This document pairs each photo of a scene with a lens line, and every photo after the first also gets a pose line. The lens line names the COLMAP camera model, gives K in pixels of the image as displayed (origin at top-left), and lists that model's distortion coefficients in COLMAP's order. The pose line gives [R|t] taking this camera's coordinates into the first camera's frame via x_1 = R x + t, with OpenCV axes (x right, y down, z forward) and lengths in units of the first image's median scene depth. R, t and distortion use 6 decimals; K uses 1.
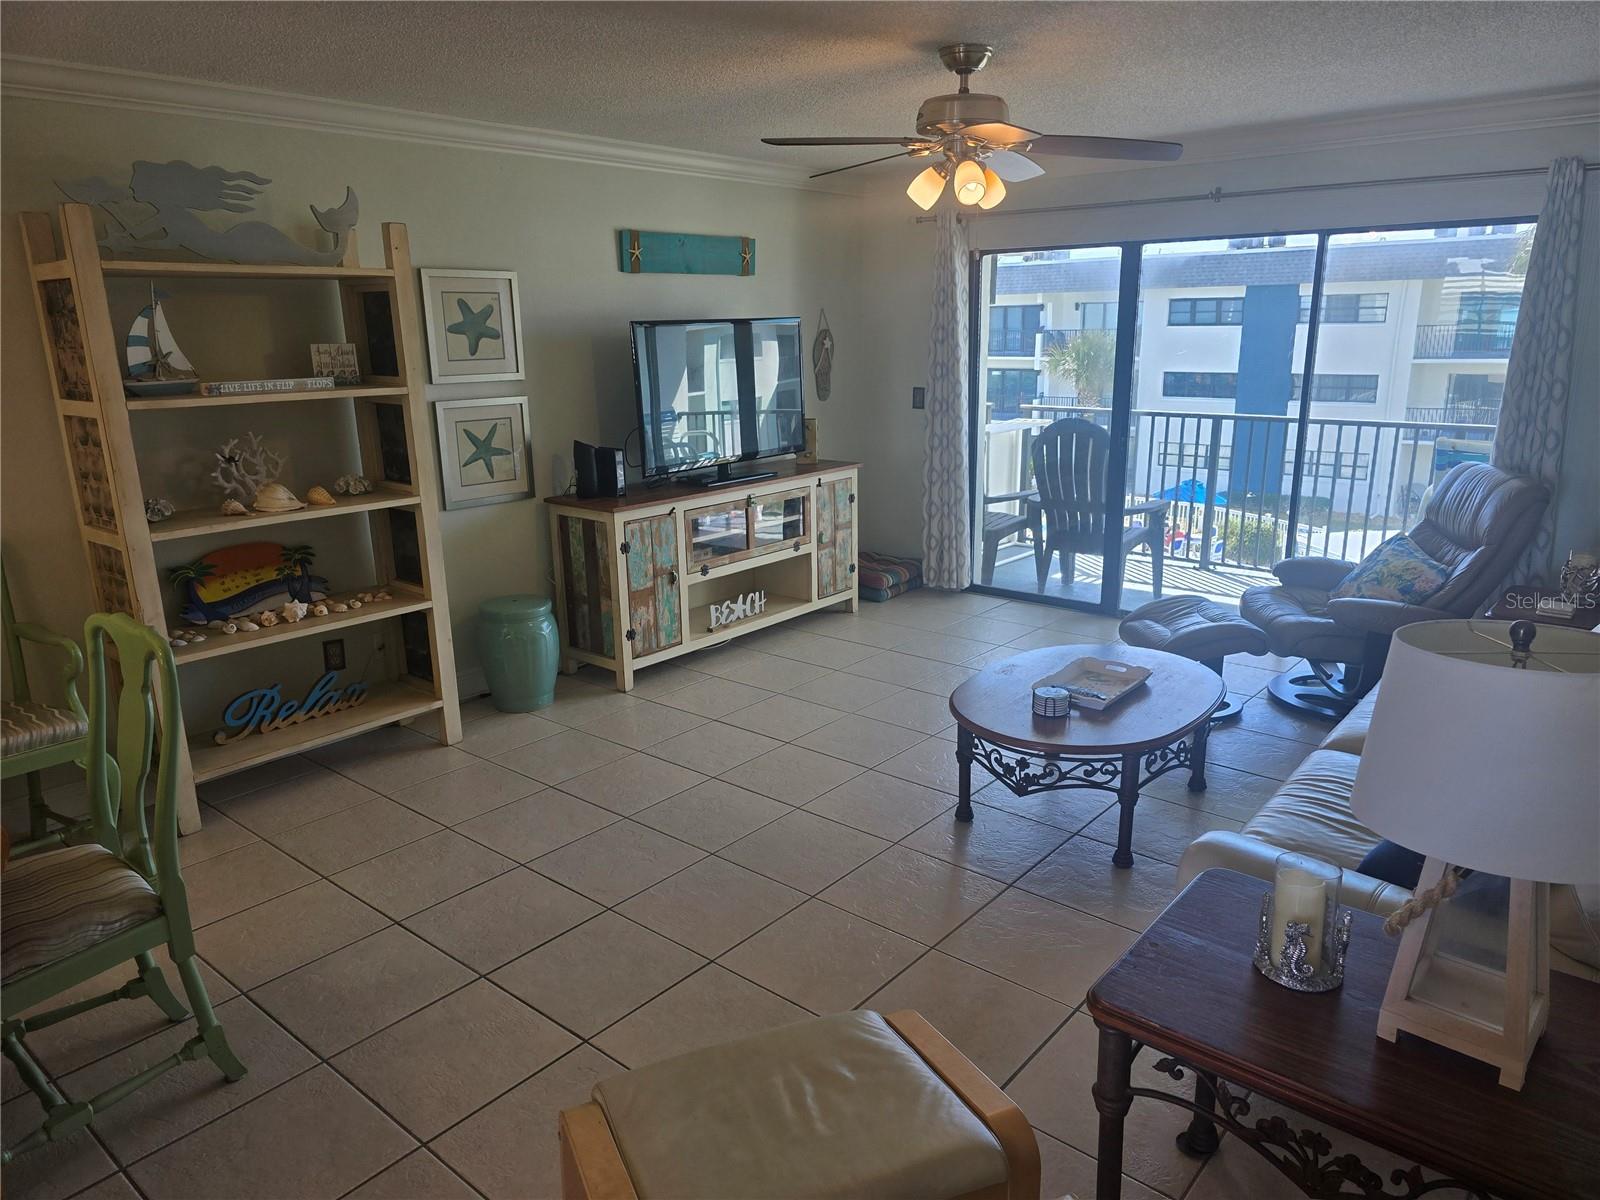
lens RADIAL K [[1071.8, 0, 804.7], [0, 1071.8, 604.3], [0, 0, 1]] dist [0.061566, -0.058948]
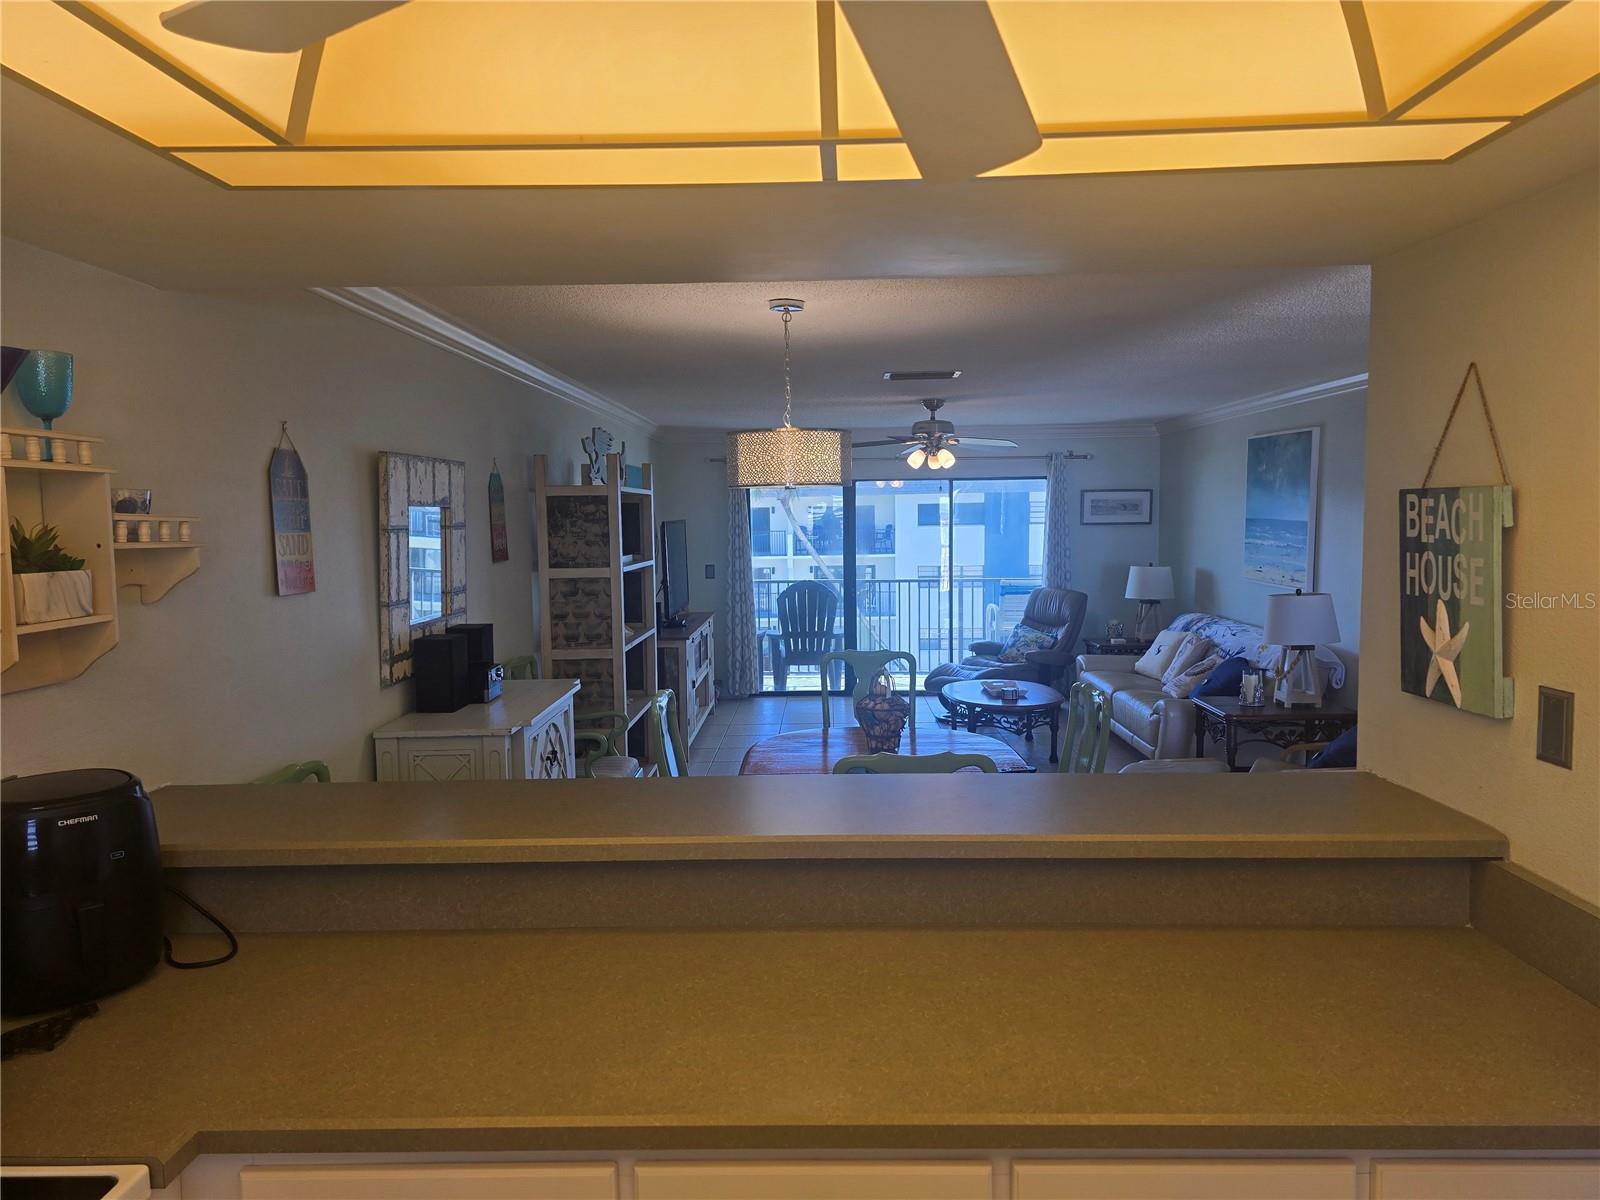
lens RADIAL K [[1071.8, 0, 804.7], [0, 1071.8, 604.3], [0, 0, 1]] dist [0.061566, -0.058948]
pose [[0.772212, -0.047082, 0.633619, -1.248529], [0.163577, 0.978366, -0.126658, 0.106616], [-0.613948, 0.201452, 0.763207, -0.358252]]
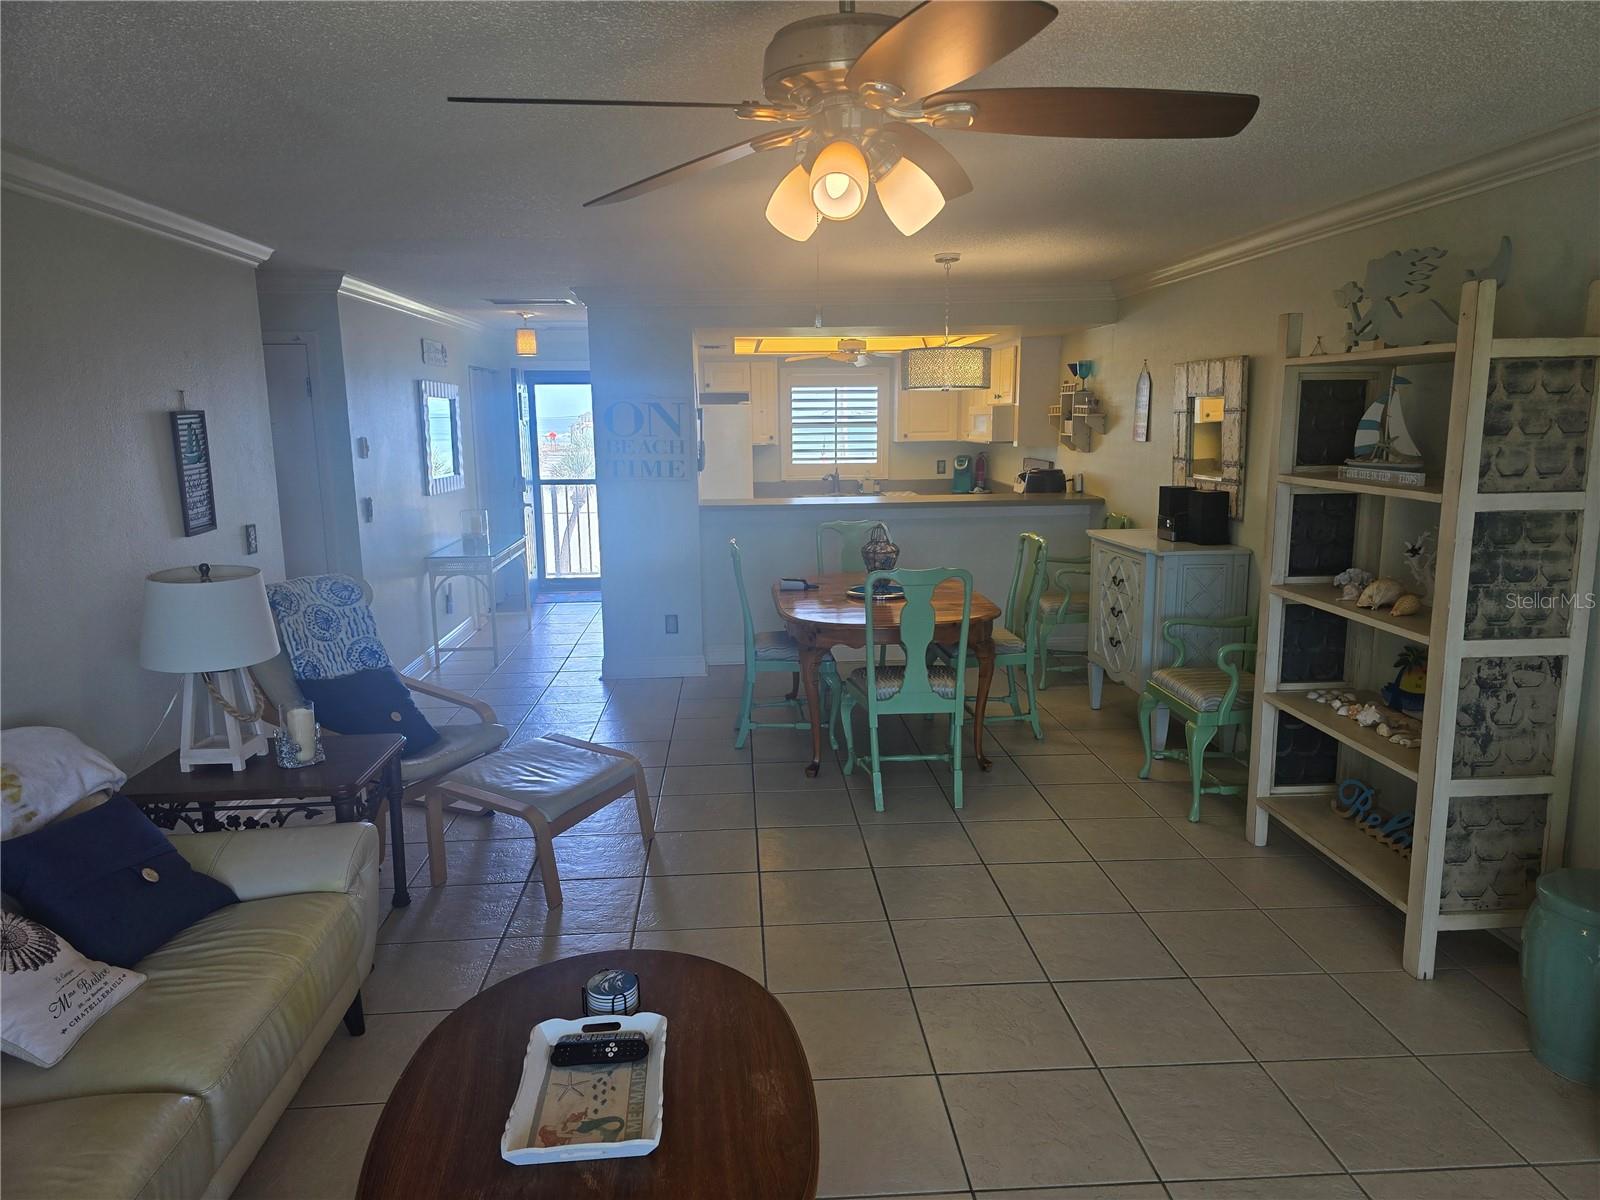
lens RADIAL K [[1071.8, 0, 804.7], [0, 1071.8, 604.3], [0, 0, 1]] dist [0.061566, -0.058948]
pose [[-0.719313, 0.146345, -0.679096, 0.498077], [-0.155065, 0.919069, 0.362307, -0.348748], [0.677158, 0.365916, -0.638406, 1.254437]]
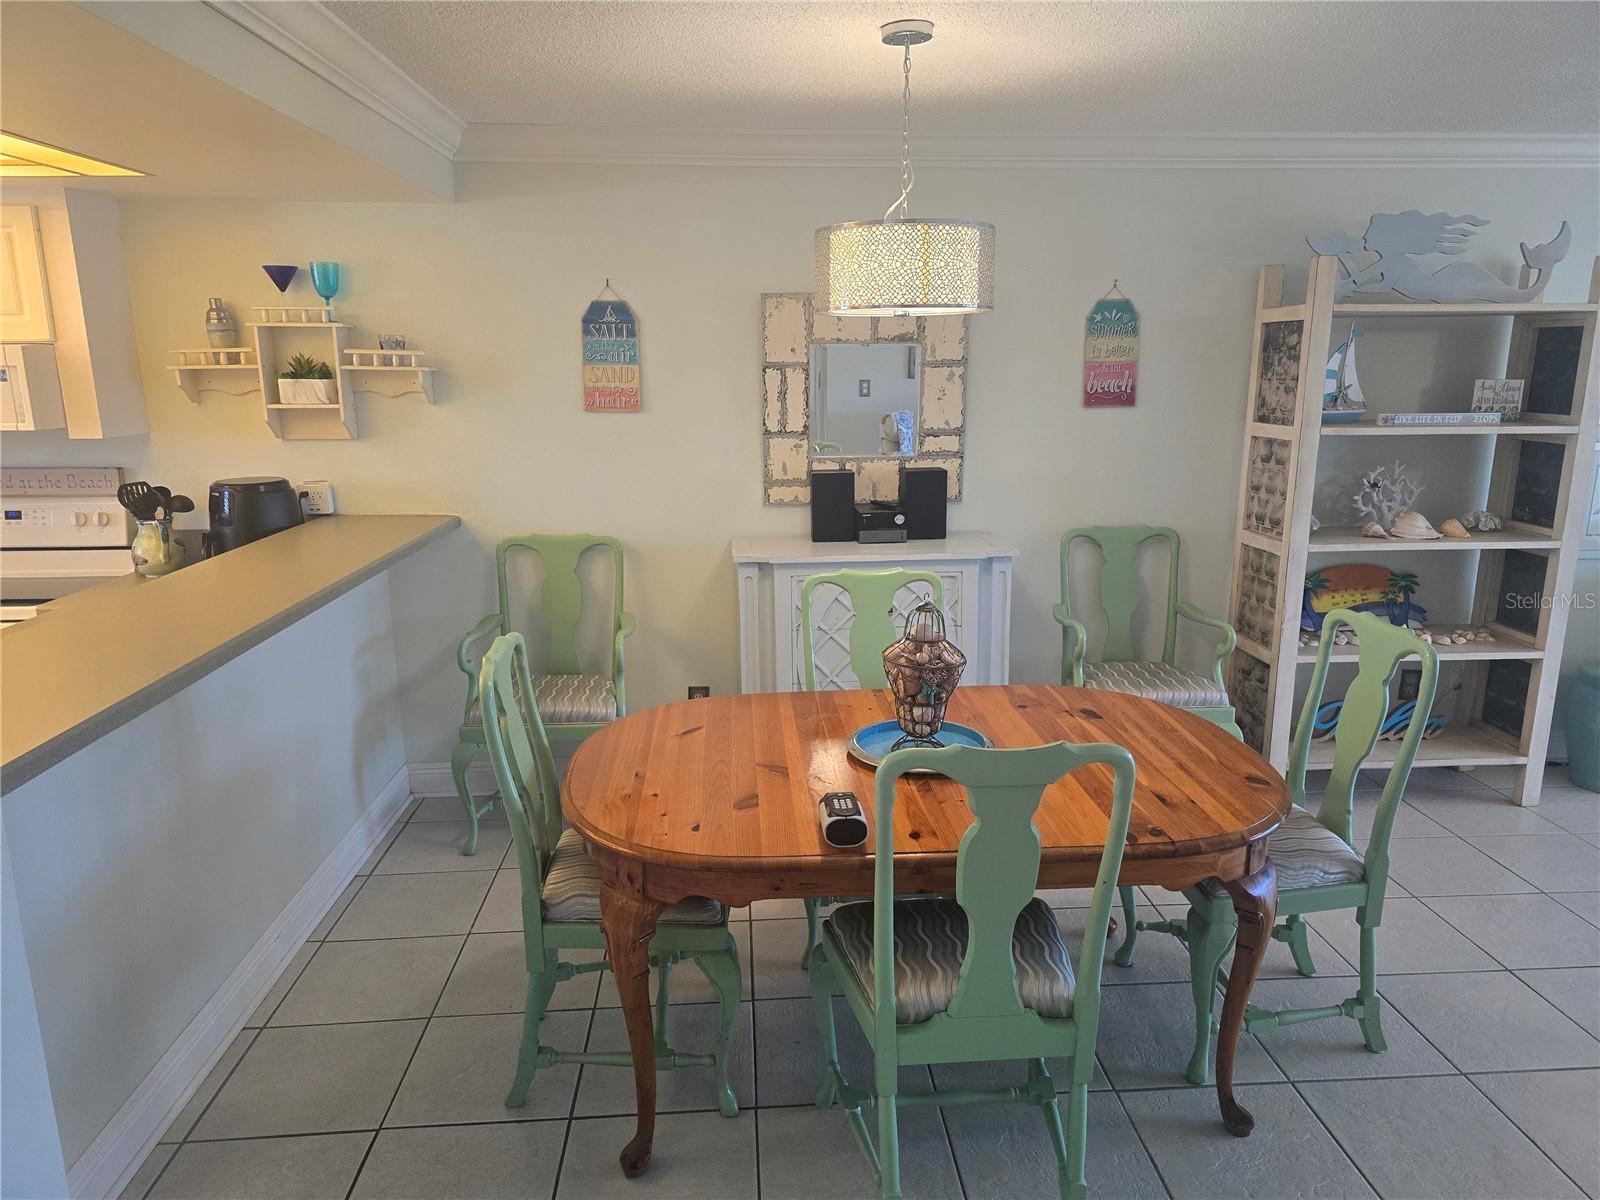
lens RADIAL K [[1071.8, 0, 804.7], [0, 1071.8, 604.3], [0, 0, 1]] dist [0.061566, -0.058948]
pose [[0.699355, 0.173369, -0.693430, -0.158878], [-0.192171, 0.980024, 0.051210, 0.034389], [0.688457, 0.097443, 0.718702, -0.141703]]
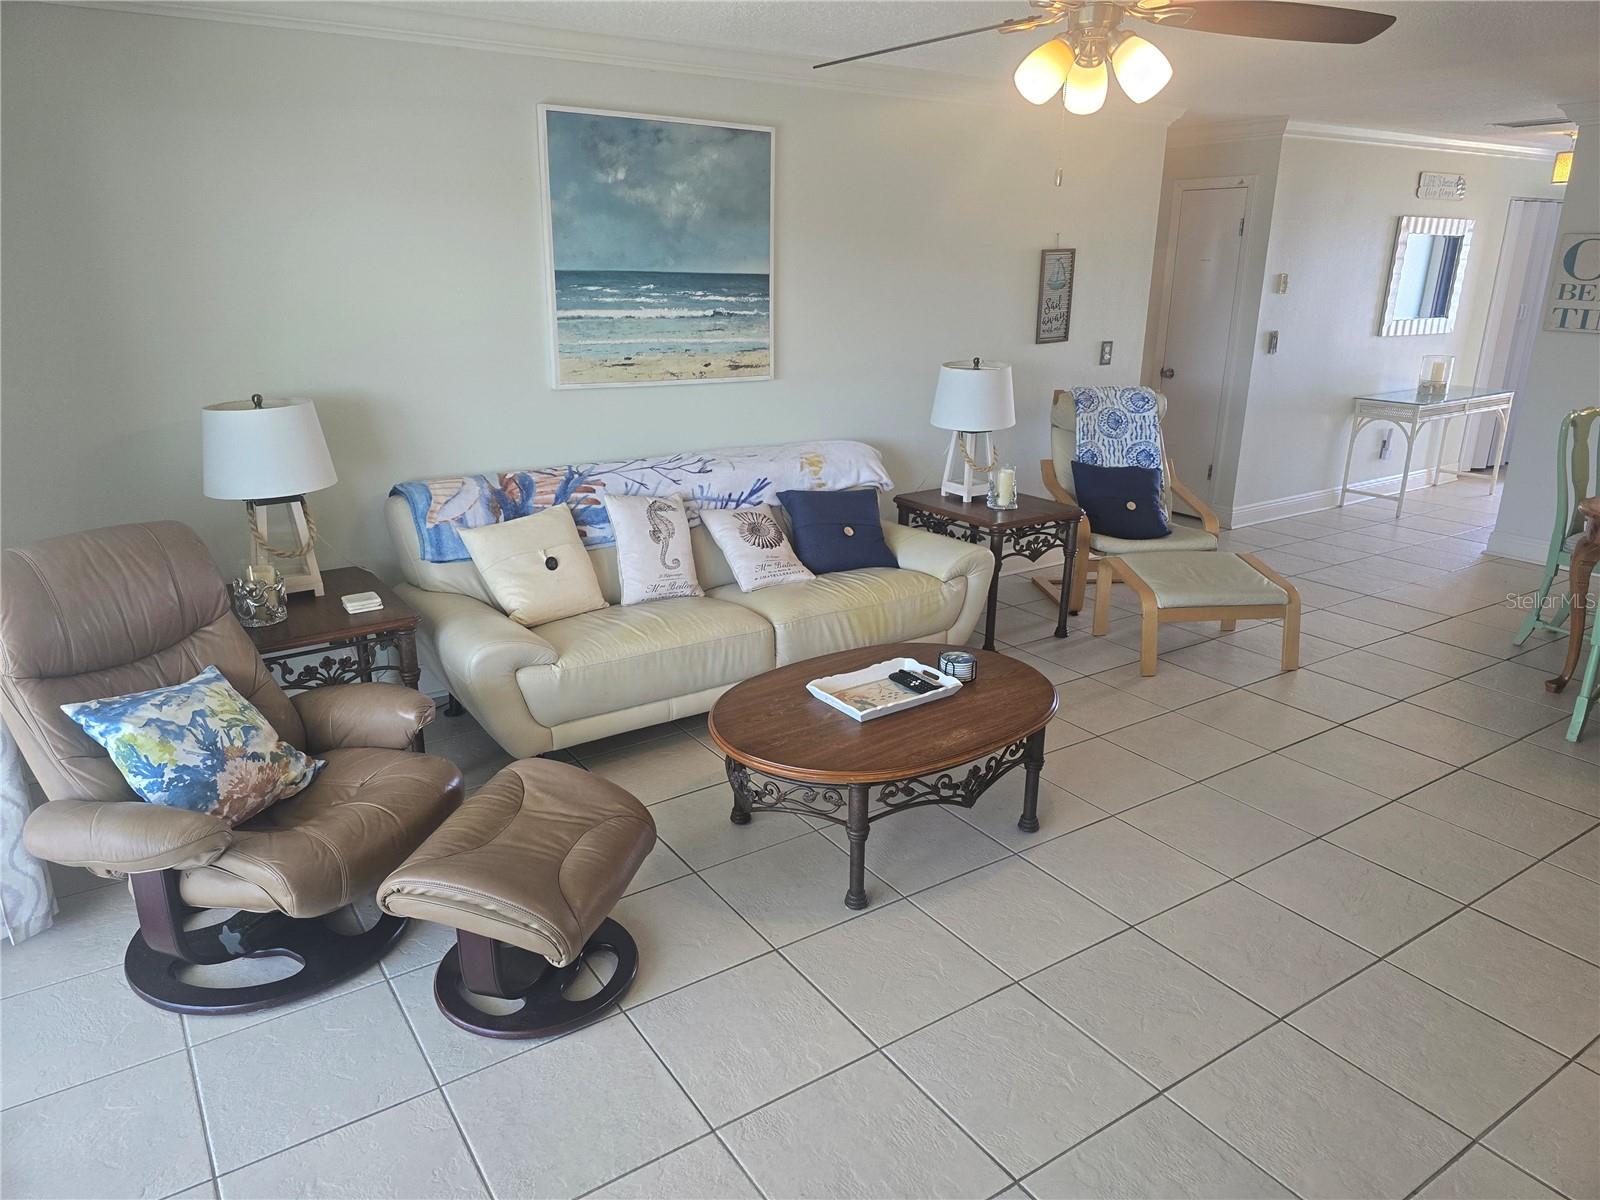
lens RADIAL K [[1086.1, 0, 793.1], [0, 1086.1, 575.9], [0, 0, 1]] dist [0.075045, -0.061352]
pose [[-0.962514, -0.069102, 0.262282, 0.109284], [0.076929, 0.857741, 0.508293, -0.436197], [-0.260094, 0.509416, -0.820272, 1.594306]]
